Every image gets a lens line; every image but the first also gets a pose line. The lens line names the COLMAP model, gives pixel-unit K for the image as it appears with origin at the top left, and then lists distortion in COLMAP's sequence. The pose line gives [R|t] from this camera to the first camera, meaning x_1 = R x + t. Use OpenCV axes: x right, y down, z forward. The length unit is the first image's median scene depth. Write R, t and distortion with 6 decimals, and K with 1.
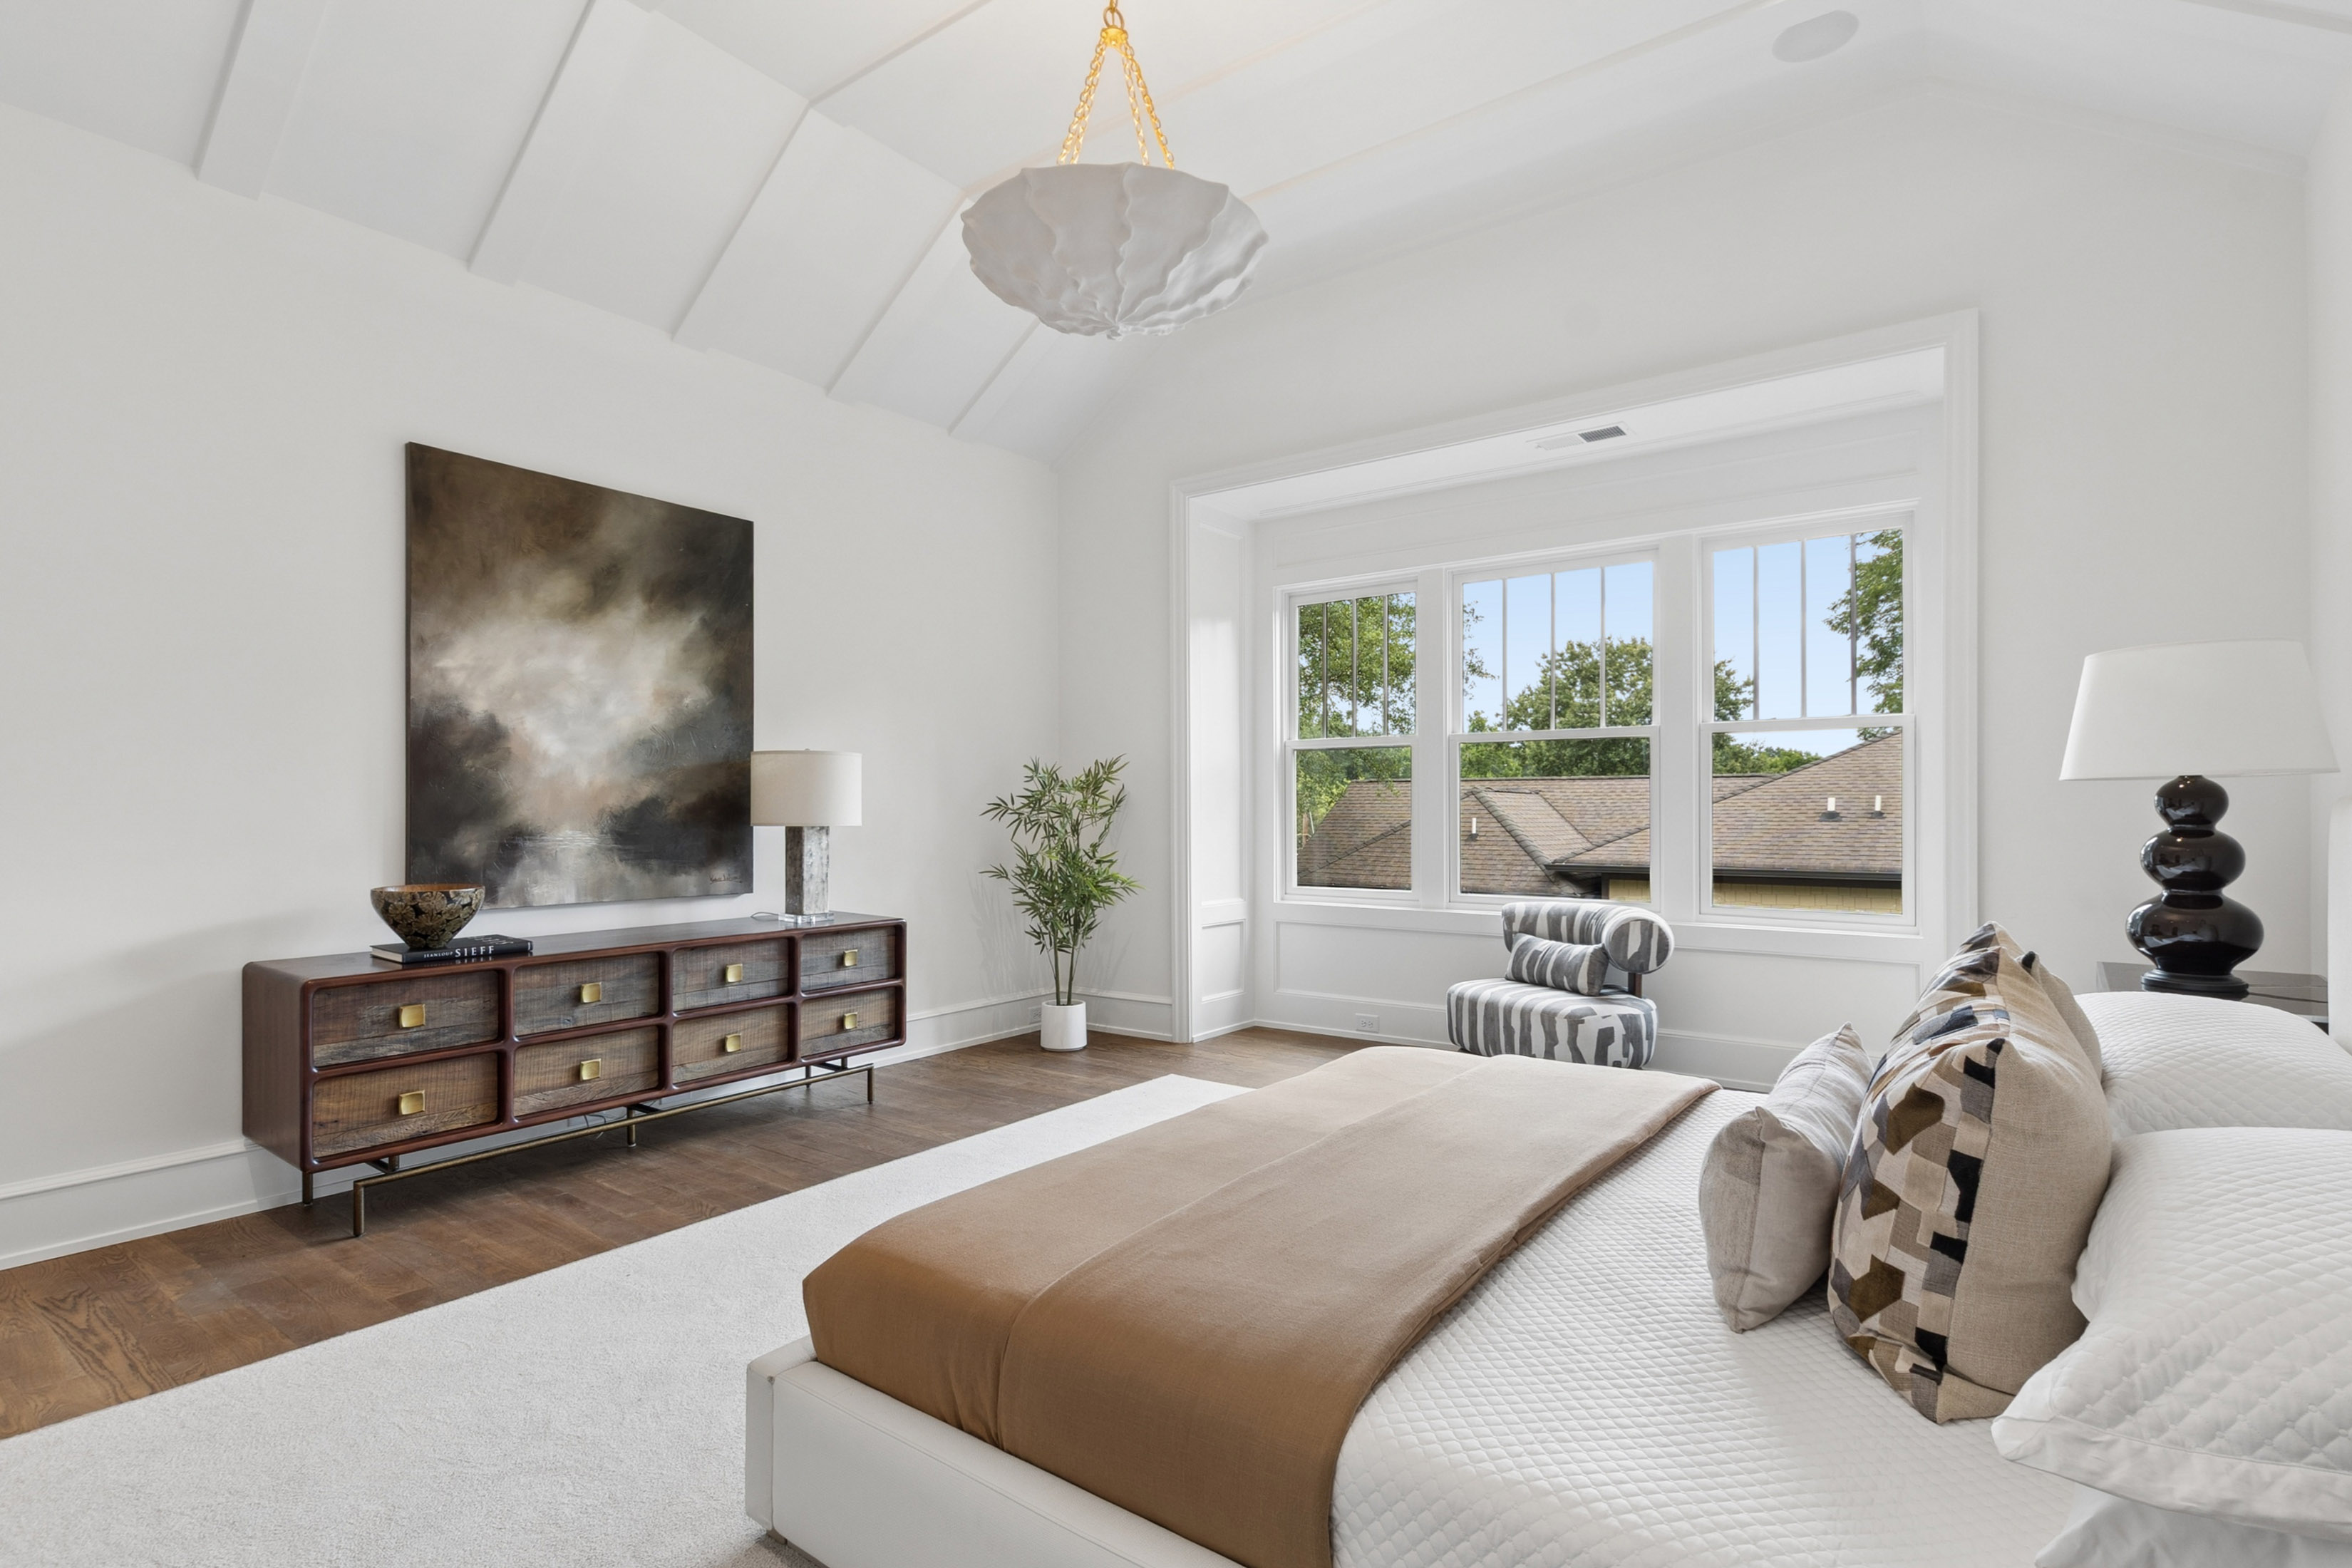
lens RADIAL K [[1135.2, 0, 1184.1], [0, 1135.2, 813.2], [0, 0, 1]] dist [0.001468, 0.000012]
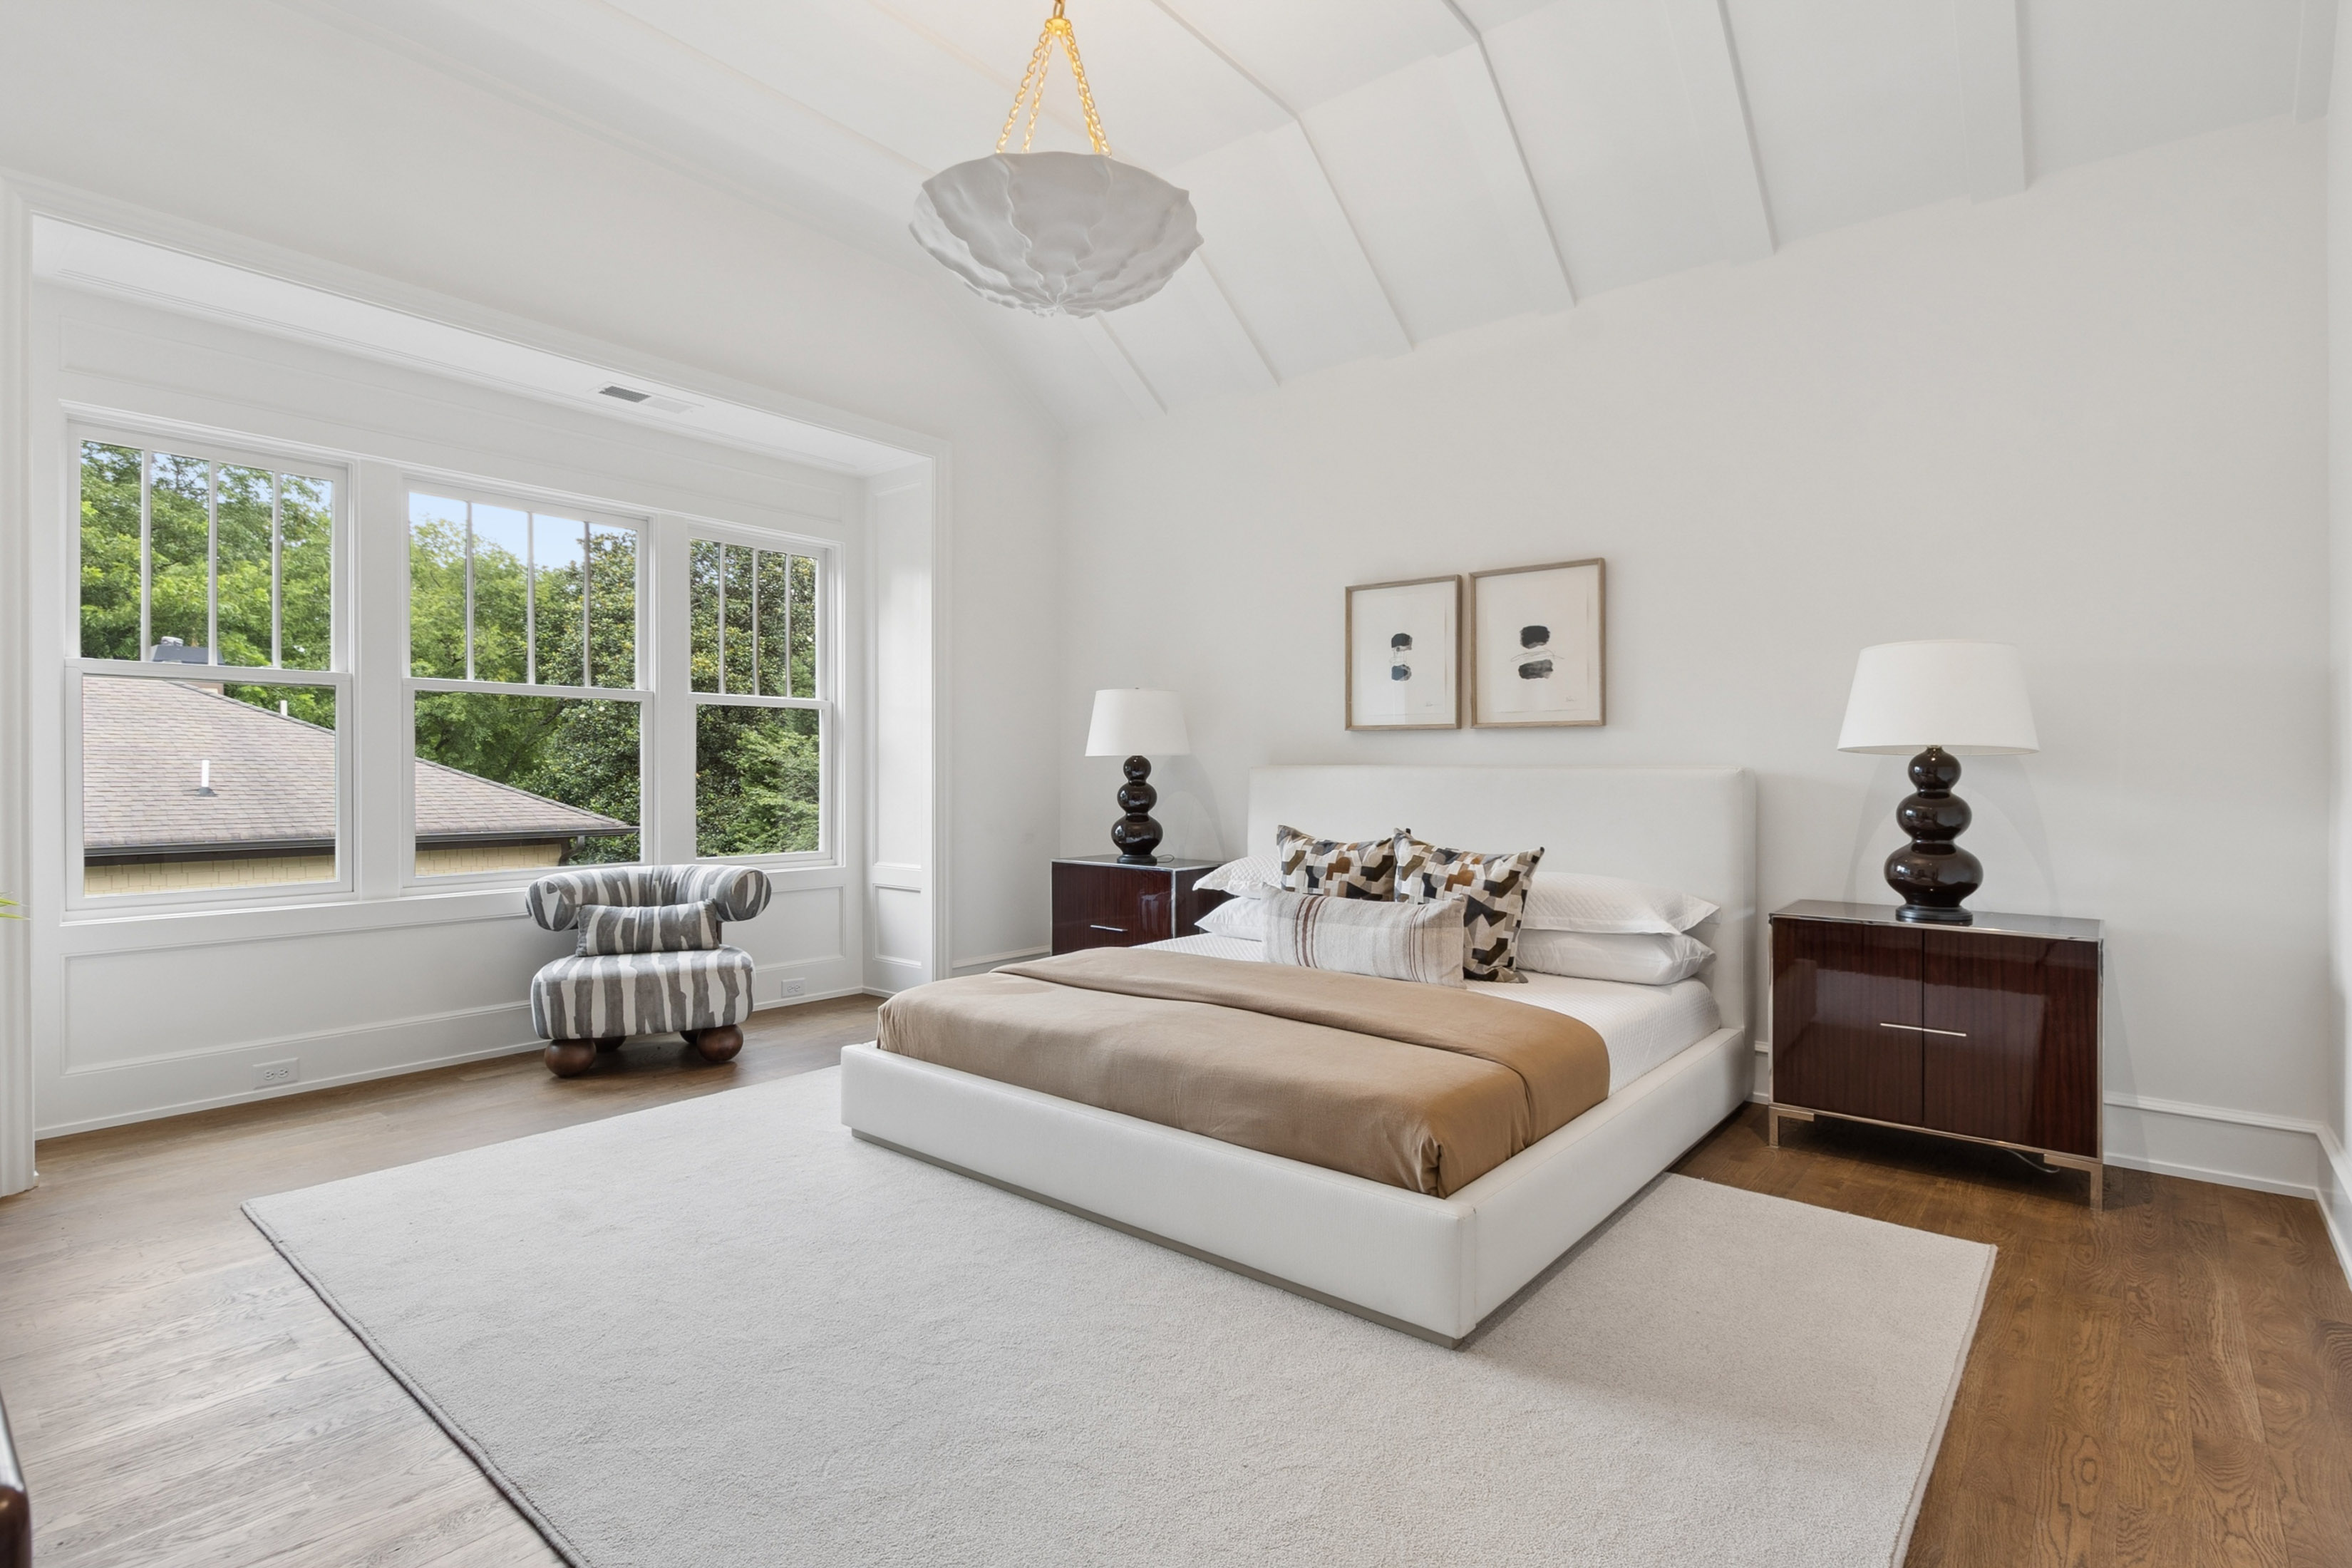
lens RADIAL K [[1120.5, 0, 1196.3], [0, 1120.5, 770.4], [0, 0, 1]] dist [0.013223, -0.000144]
pose [[0.043250, 0.003348, 0.999059, -0.613657], [0.002448, 0.999991, -0.003457, 0.000602], [-0.999061, 0.002595, 0.043242, 0.472247]]
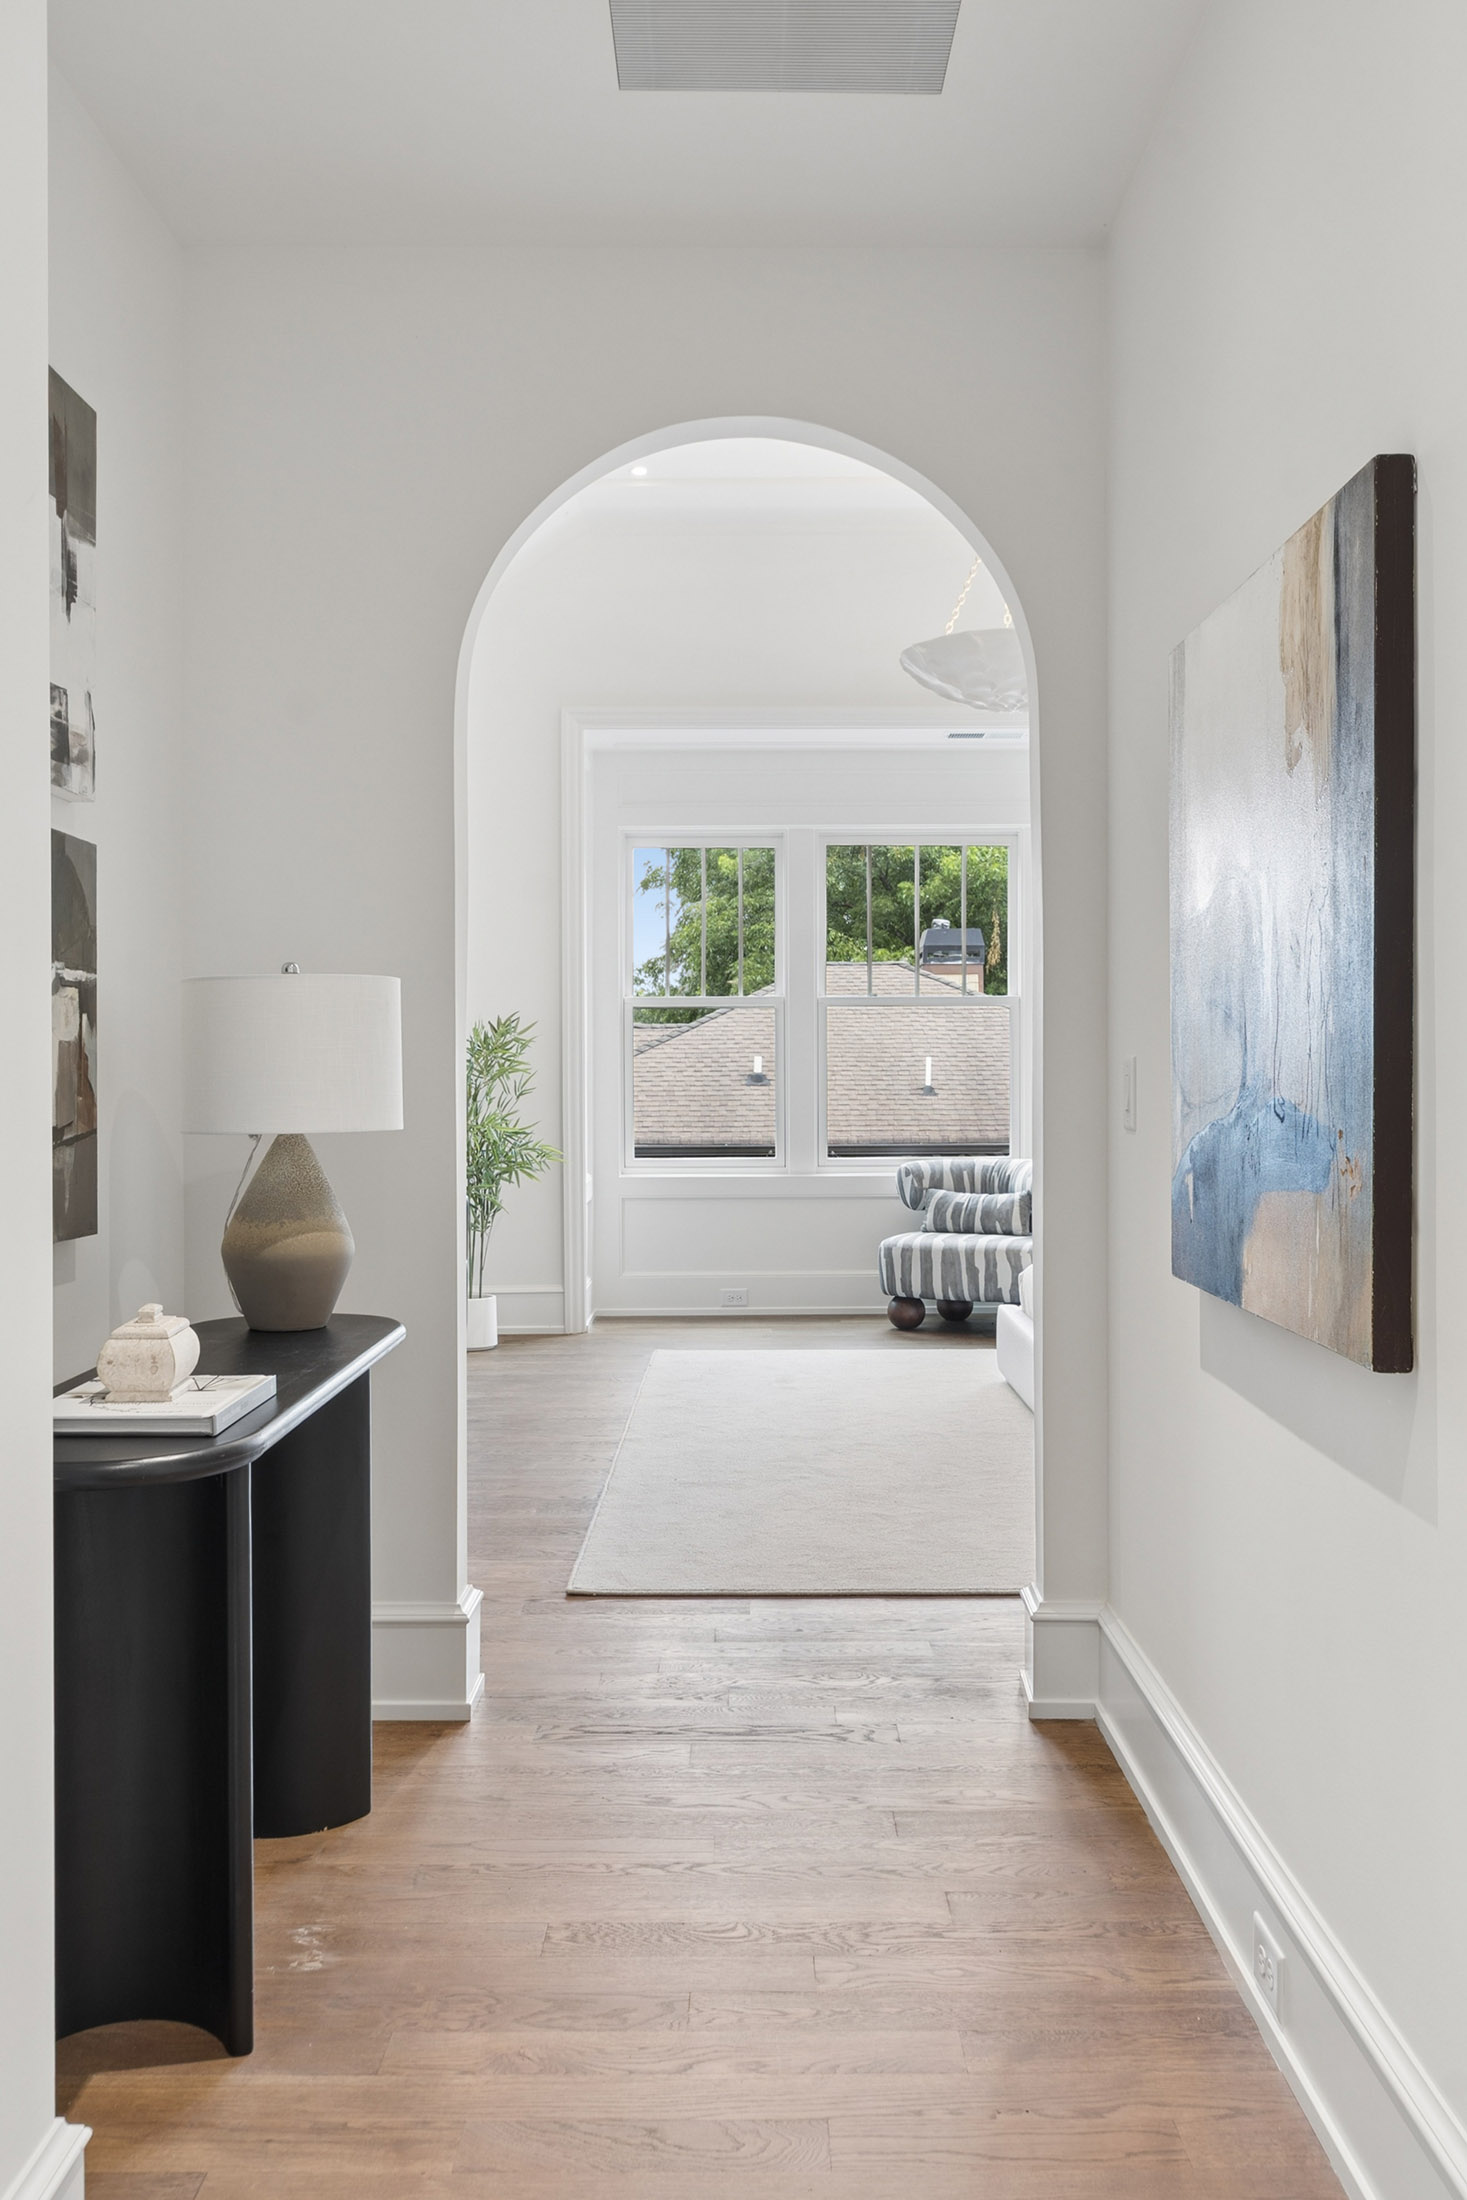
lens RADIAL K [[1926.7, 0, 741.9], [0, 1926.7, 1075.6], [0, 0, 1]] dist [-0.007578, -0.001417]
pose [[0.803938, -0.004351, 0.594697, -0.942638], [0.005015, 0.999987, 0.000537, -0.002189], [-0.594691, 0.002551, 0.803950, -0.356575]]
